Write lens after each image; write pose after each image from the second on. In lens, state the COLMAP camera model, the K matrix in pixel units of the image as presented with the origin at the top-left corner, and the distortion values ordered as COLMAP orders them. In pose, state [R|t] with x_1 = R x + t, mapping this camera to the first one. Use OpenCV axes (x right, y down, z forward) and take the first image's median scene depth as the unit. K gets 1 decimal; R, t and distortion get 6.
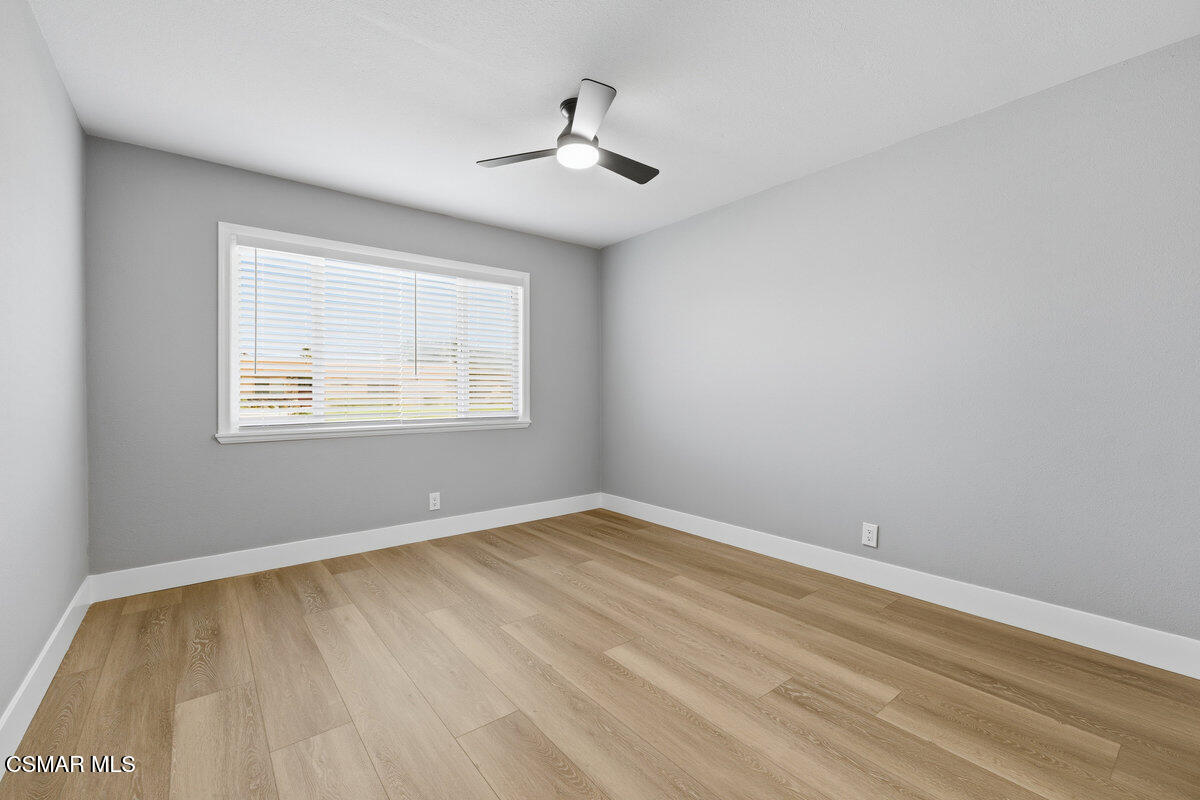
lens RADIAL K [[505.9, 0, 603.6], [0, 505.9, 393.4], [0, 0, 1]] dist [0.004038, 0.000142]
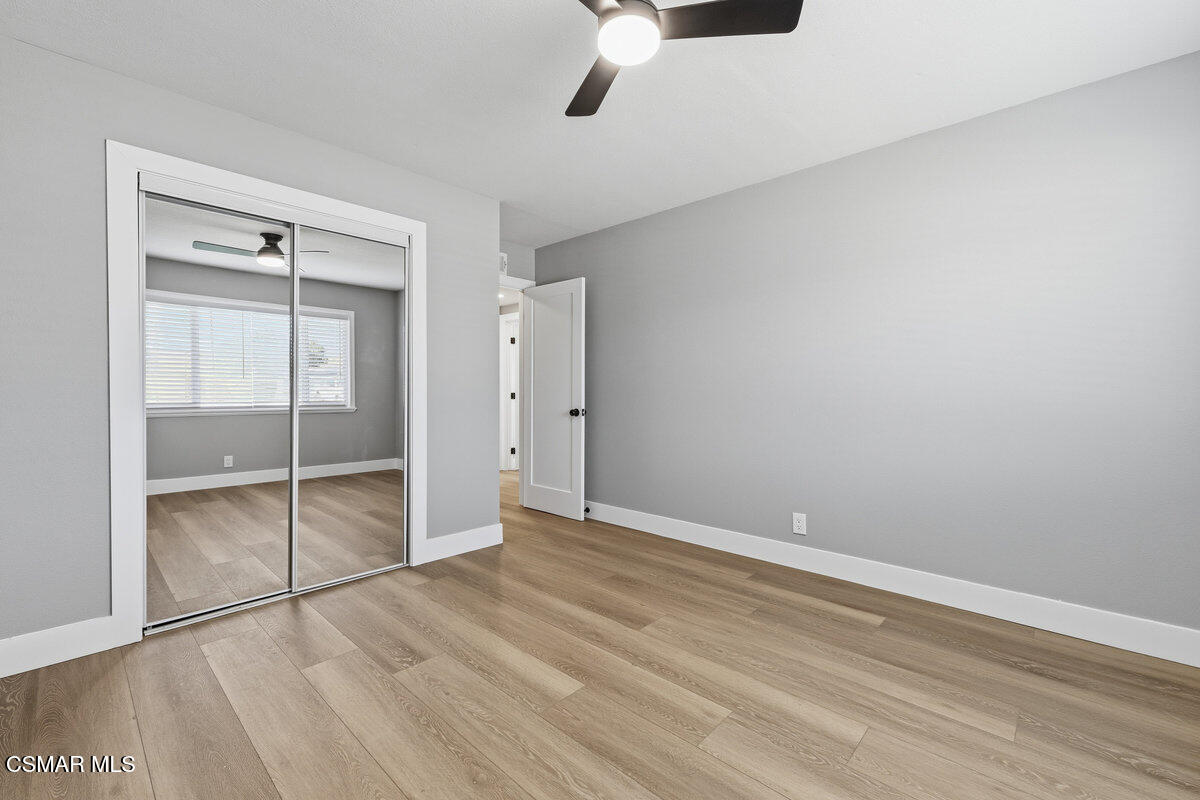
lens RADIAL K [[505.9, 0, 603.6], [0, 505.9, 393.4], [0, 0, 1]] dist [0.004038, 0.000142]
pose [[-0.989444, 0.001448, -0.144909, 0.091329], [0.000344, 0.999971, 0.007644, -0.005396], [0.144916, 0.007514, -0.989415, 1.831313]]
